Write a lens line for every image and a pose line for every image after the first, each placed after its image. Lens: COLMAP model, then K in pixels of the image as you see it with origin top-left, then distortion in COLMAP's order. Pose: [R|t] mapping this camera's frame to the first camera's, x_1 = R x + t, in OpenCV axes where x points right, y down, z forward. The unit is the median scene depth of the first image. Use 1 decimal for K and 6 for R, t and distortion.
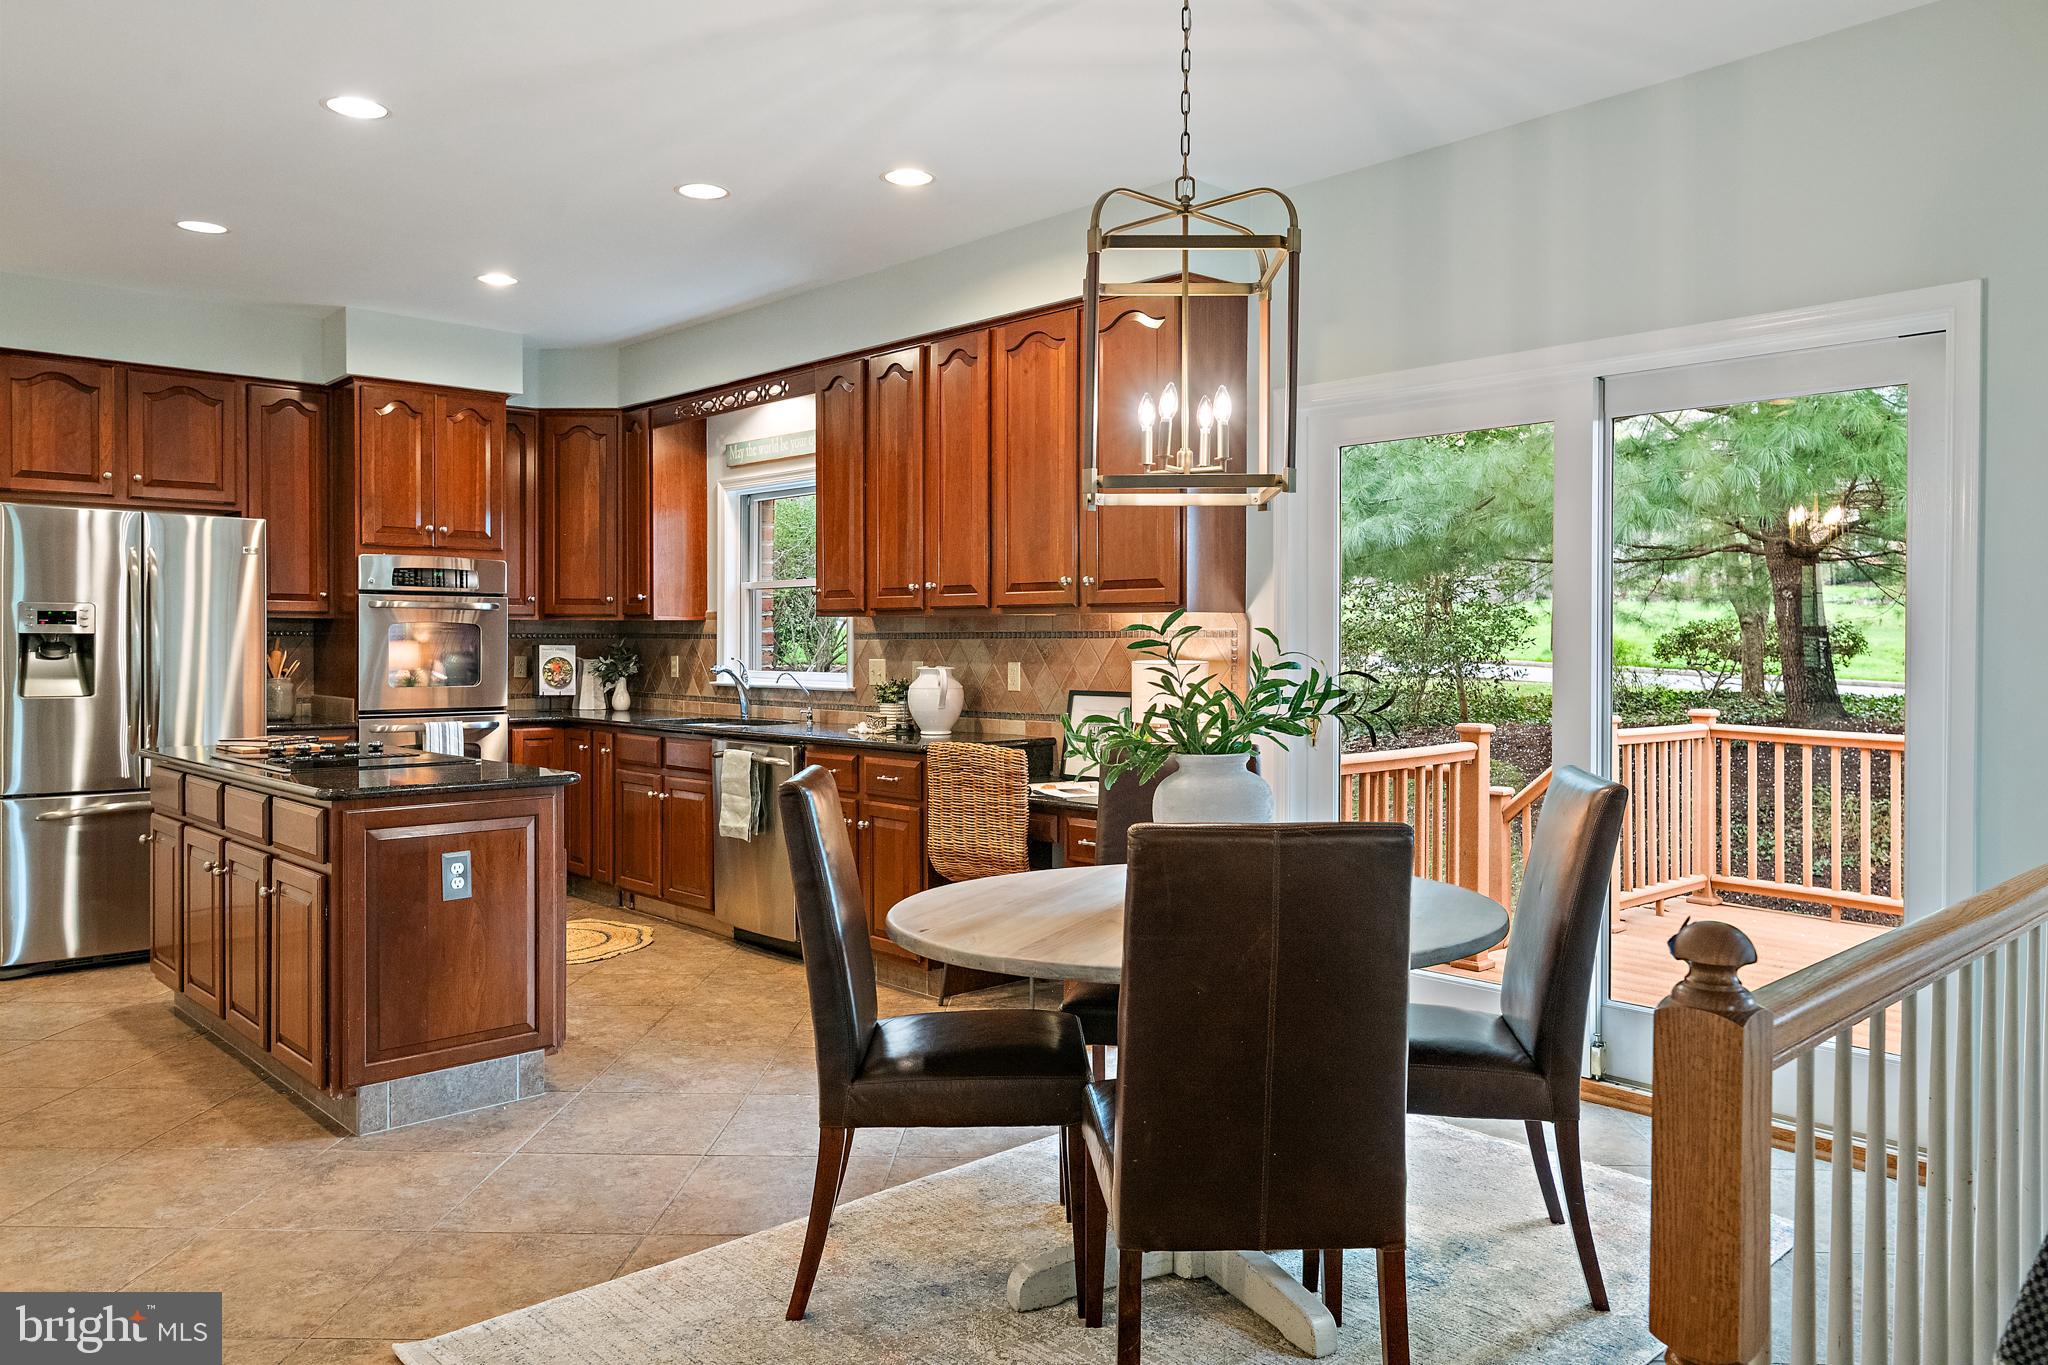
lens RADIAL K [[1433.4, 0, 1027.8], [0, 1433.4, 677.7], [0, 0, 1]] dist [0.010550, 0.003926]
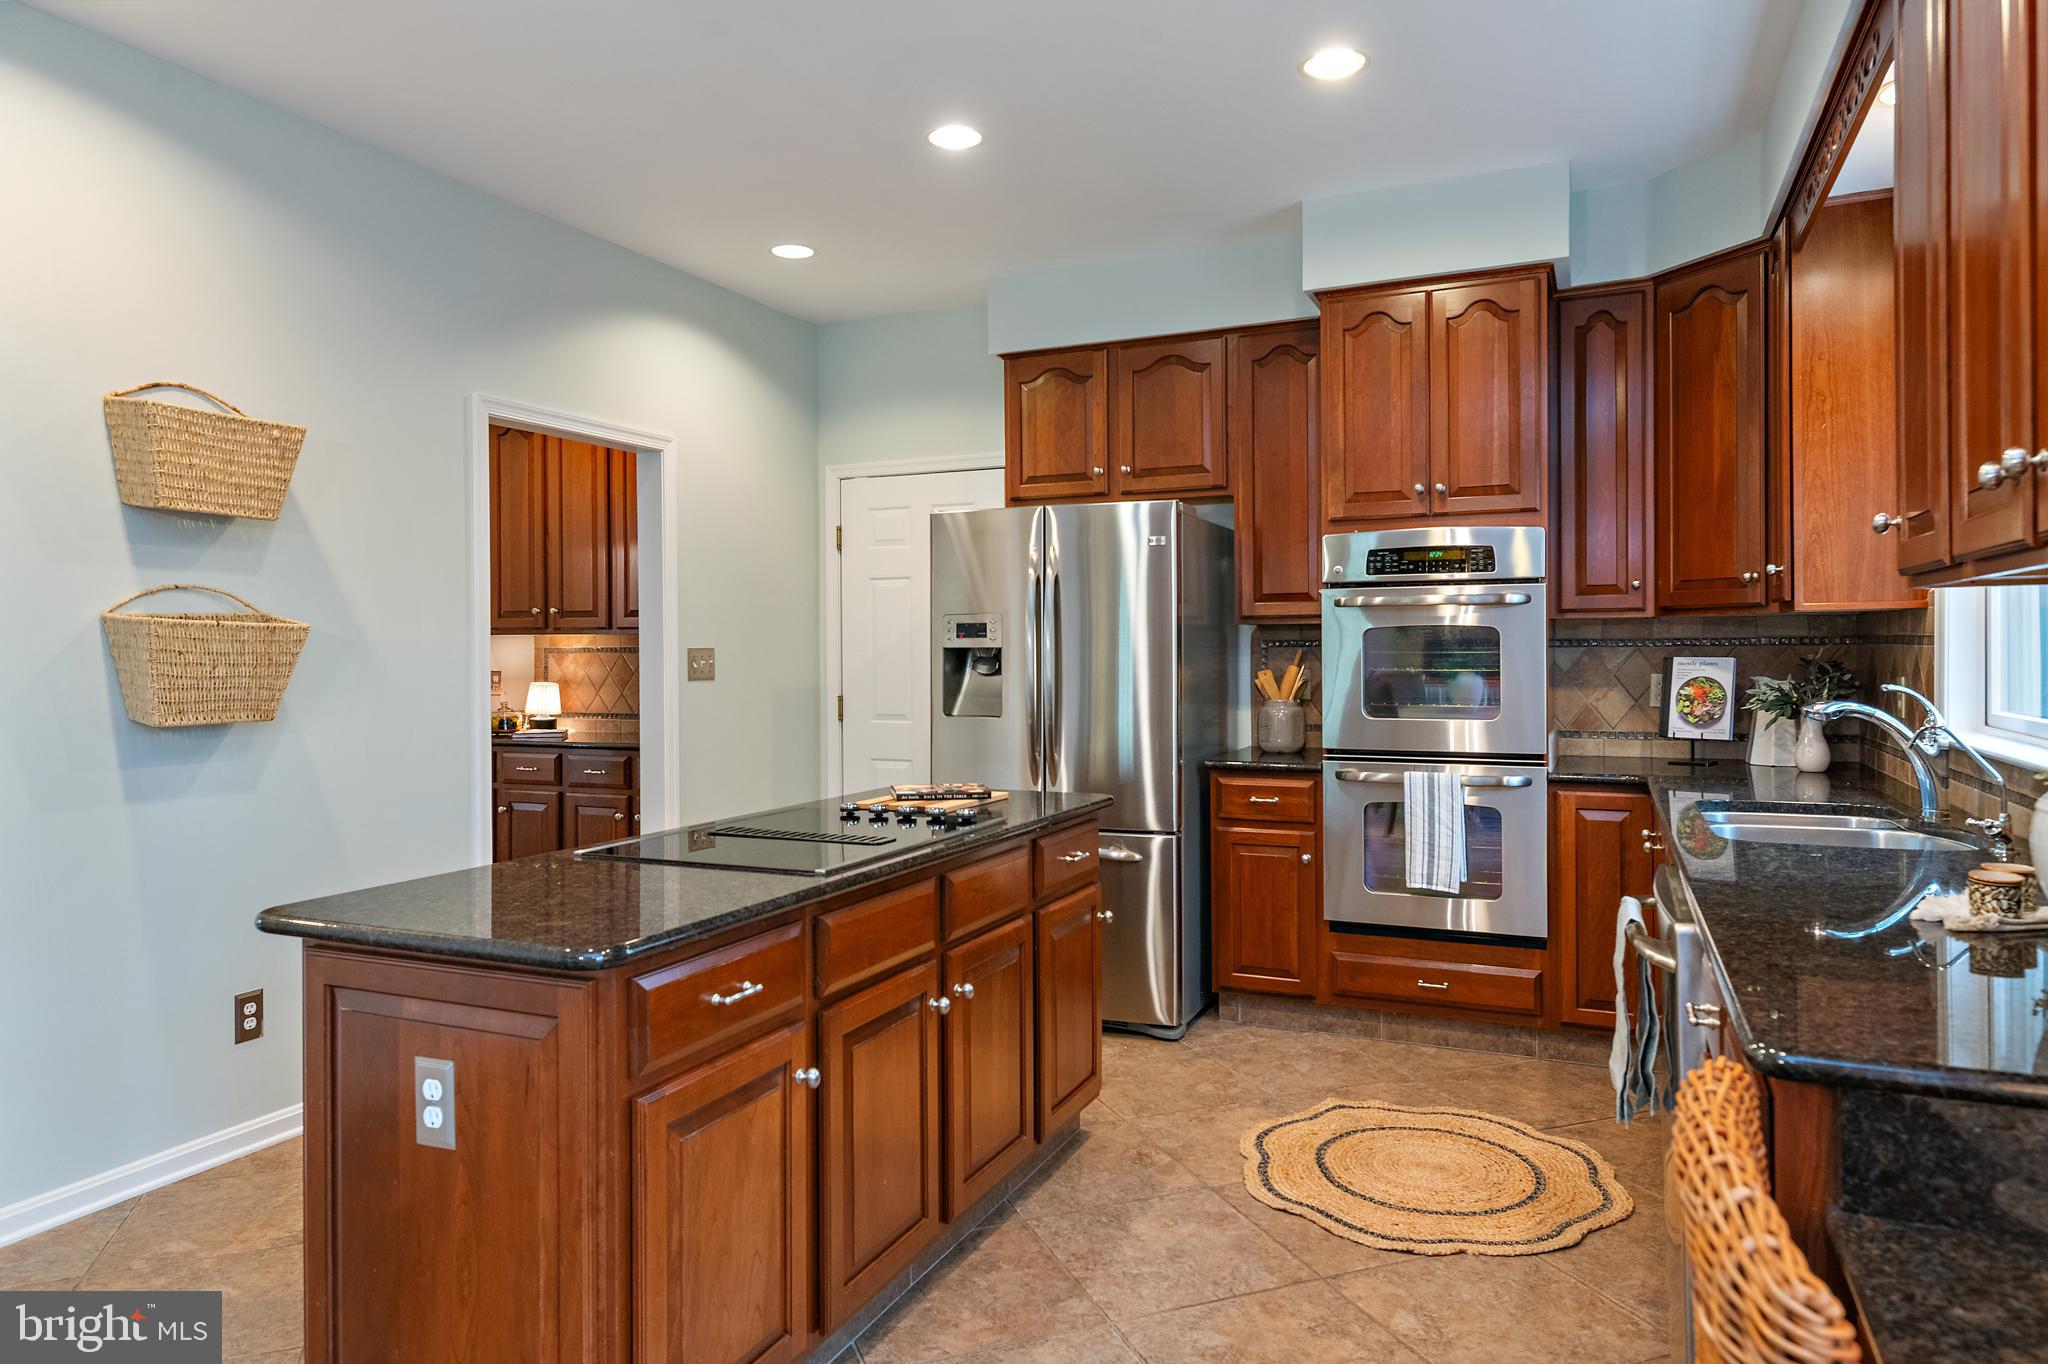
lens RADIAL K [[1267.7, 0, 1027.1], [0, 1267.7, 665.2], [0, 0, 1]] dist [-0.008916, -0.000868]
pose [[0.383621, 0.003982, -0.923482, 0.075441], [-0.015596, 0.999876, -0.002168, -0.016901], [0.923359, 0.015234, 0.383635, 0.658079]]
